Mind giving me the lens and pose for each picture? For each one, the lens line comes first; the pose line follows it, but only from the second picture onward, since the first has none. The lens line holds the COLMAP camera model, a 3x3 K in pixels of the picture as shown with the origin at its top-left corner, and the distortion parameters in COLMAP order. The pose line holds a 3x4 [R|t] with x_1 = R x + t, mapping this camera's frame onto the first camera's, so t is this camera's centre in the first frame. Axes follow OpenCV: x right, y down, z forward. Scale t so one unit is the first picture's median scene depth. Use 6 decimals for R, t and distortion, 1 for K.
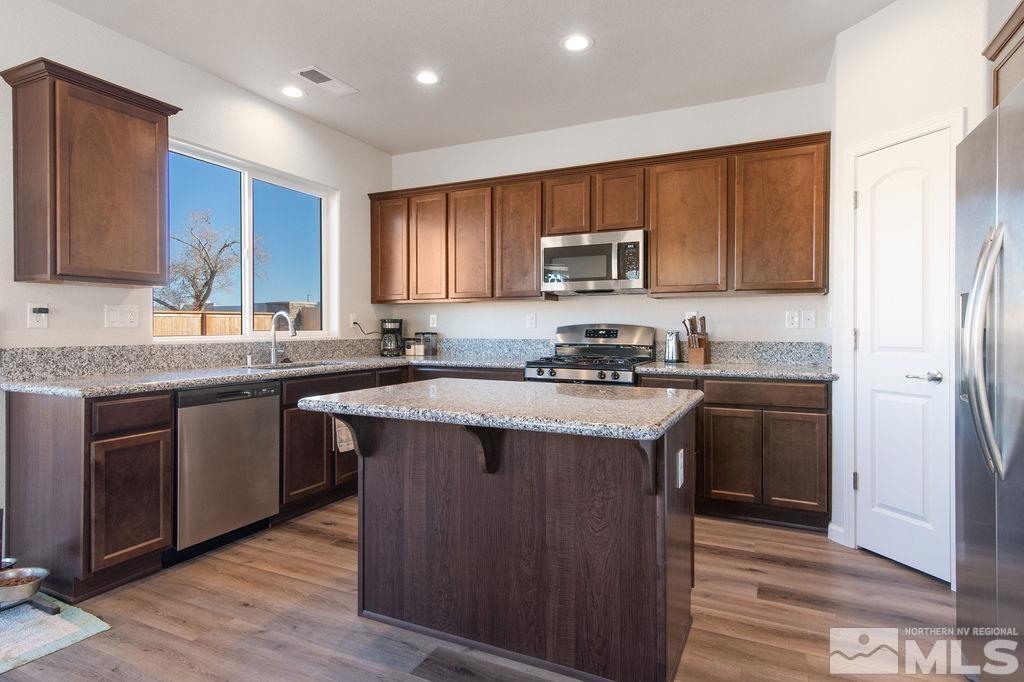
lens RADIAL K [[558.7, 0, 505.9], [0, 558.7, 331.6], [0, 0, 1]] dist [0.017864, -0.001558]
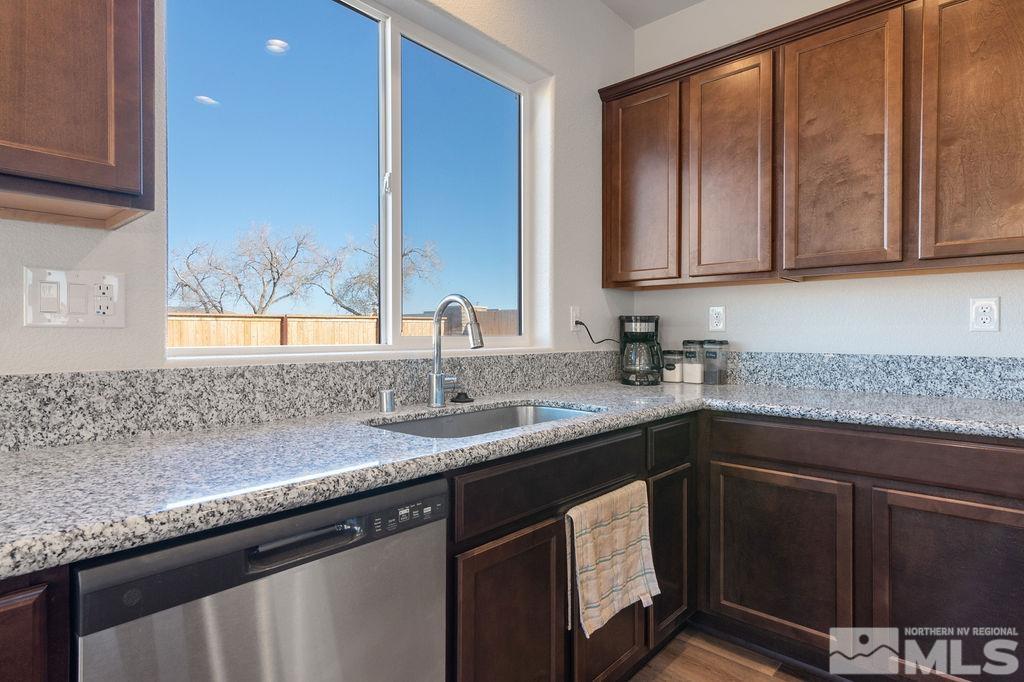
lens RADIAL K [[554.5, 0, 507.6], [0, 554.5, 337.8], [0, 0, 1]] dist [0.017544, -0.000717]
pose [[0.959944, 0.002751, -0.280177, -0.224857], [-0.002727, 0.999996, 0.000474, -0.000652], [0.280177, 0.000309, 0.959948, 0.563974]]
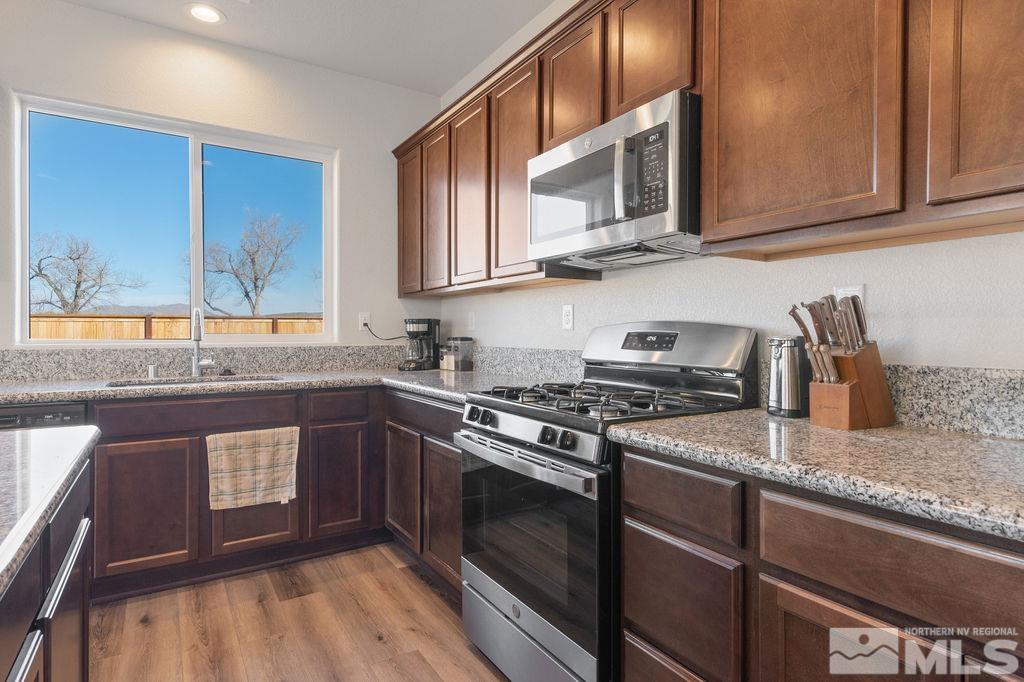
lens RADIAL K [[554.5, 0, 507.6], [0, 554.5, 337.8], [0, 0, 1]] dist [0.017544, -0.000717]
pose [[0.846510, 0.005792, -0.532342, 0.353154], [-0.005362, 0.999983, 0.002354, 0.000005], [0.532346, 0.000862, 0.846526, 0.575734]]
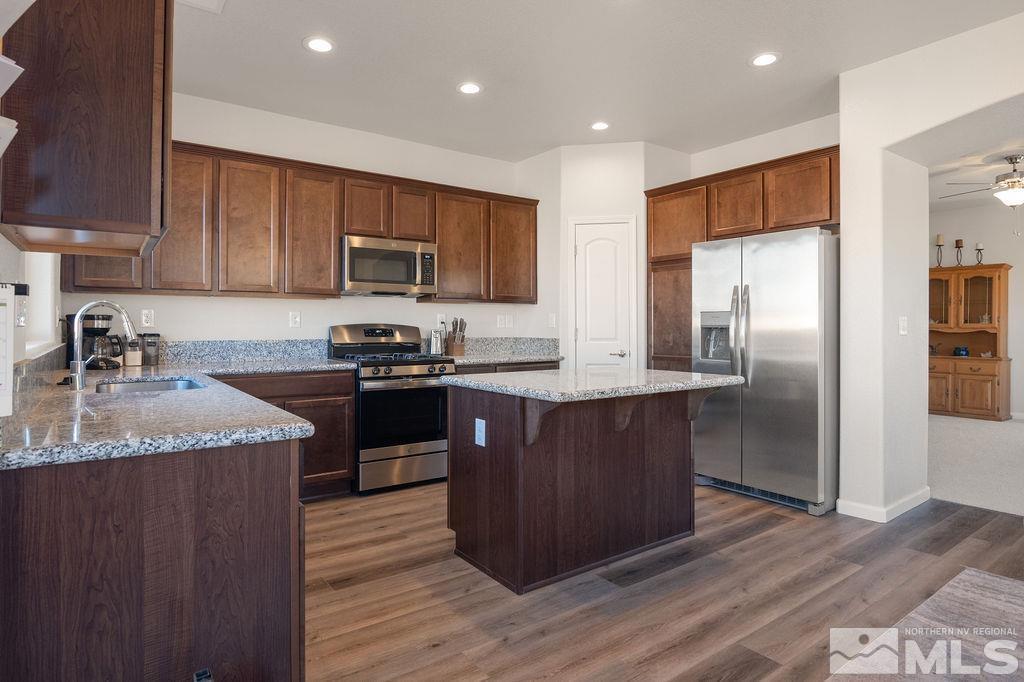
lens RADIAL K [[567.0, 0, 508.1], [0, 567.0, 325.1], [0, 0, 1]] dist [-0.019867, 0.000717]
pose [[0.470281, 0.003763, 0.882509, -0.726675], [0.006064, 0.999954, -0.007495, -0.001500], [-0.882496, 0.008876, 0.470236, 0.300509]]
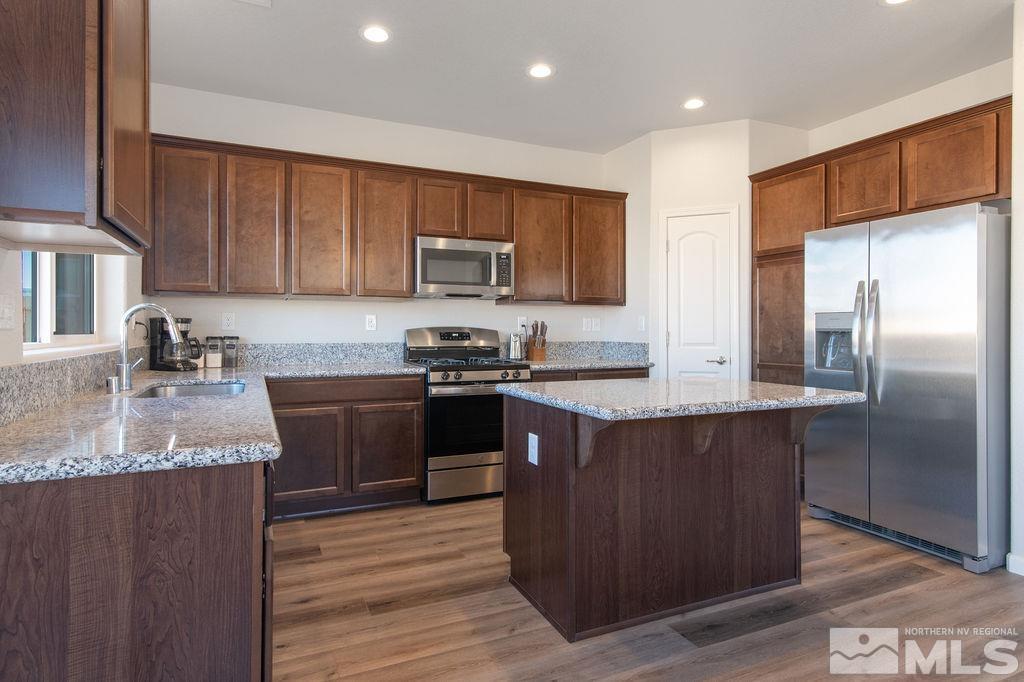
lens RADIAL K [[558.6, 0, 509.1], [0, 558.6, 329.1], [0, 0, 1]] dist [0.017134, -0.001929]
pose [[0.636087, 0.003091, 0.771611, -0.615639], [0.003853, 0.999967, -0.007182, -0.001933], [-0.771608, 0.007541, 0.636054, 0.288830]]
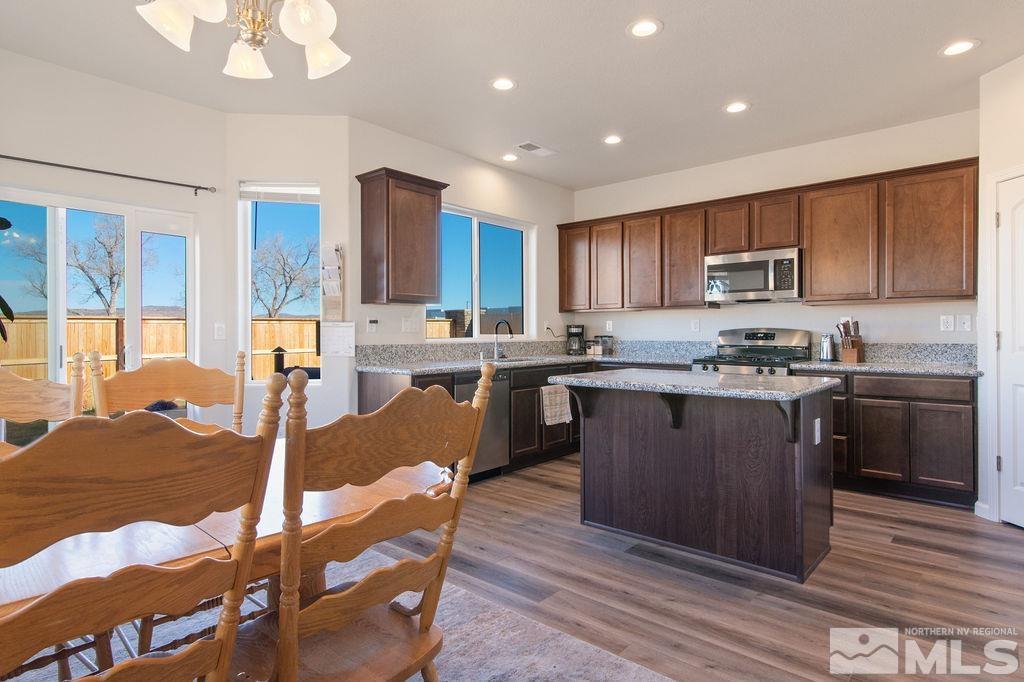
lens RADIAL K [[558.7, 0, 505.9], [0, 558.7, 331.6], [0, 0, 1]] dist [0.017864, -0.001558]
pose [[0.964981, -0.002979, -0.262301, -0.037058], [0.001012, 0.999970, -0.007634, 0.002323], [0.262316, 0.007102, 0.964956, -0.294602]]
